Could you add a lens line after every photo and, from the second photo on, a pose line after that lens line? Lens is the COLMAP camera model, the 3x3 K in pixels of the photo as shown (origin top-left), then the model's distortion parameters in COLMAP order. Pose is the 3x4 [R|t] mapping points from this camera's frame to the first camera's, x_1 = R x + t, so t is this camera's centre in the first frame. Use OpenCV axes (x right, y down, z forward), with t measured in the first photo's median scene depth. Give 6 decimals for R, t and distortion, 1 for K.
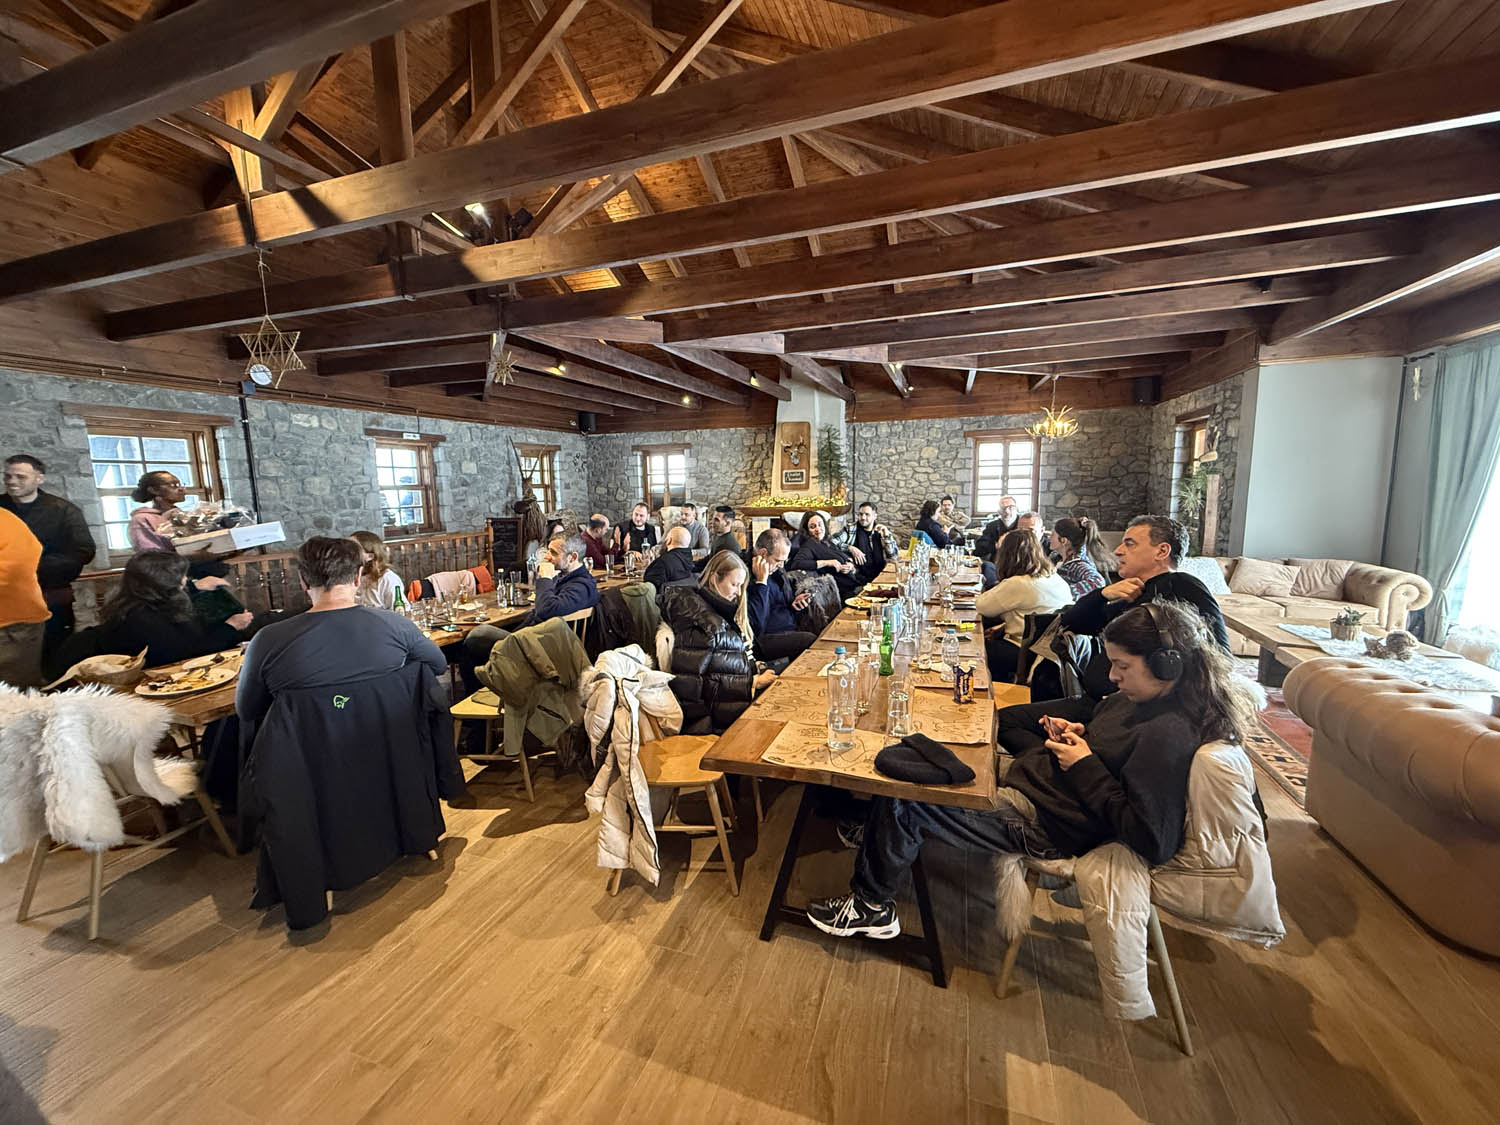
lens RADIAL K [[603.6, 0, 751.2], [0, 603.6, 564.1], [0, 0, 1]] dist [-0.001990, 0.000216]
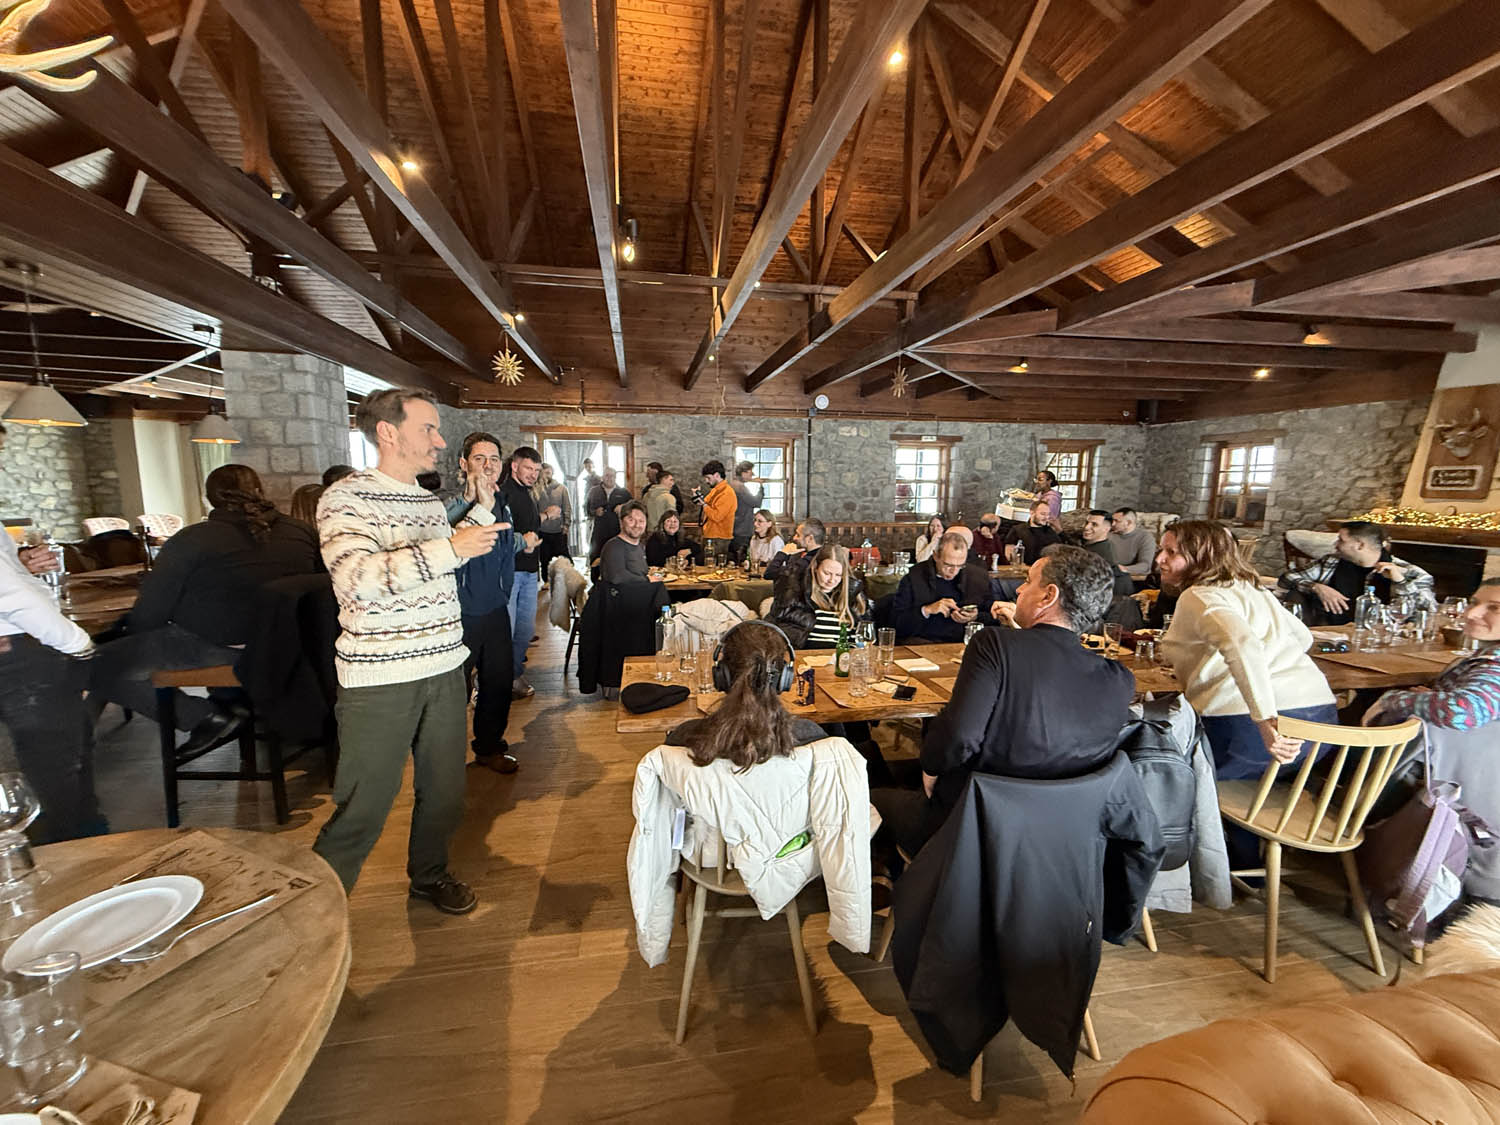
lens RADIAL K [[603.6, 0, 747.4], [0, 603.6, 564.8], [0, 0, 1]] dist [-0.001990, 0.000216]
pose [[0.490284, 0.139734, -0.860288, 0.255067], [-0.129358, 0.987798, 0.086723, -0.017968], [0.861909, 0.068766, 0.502378, 0.086916]]
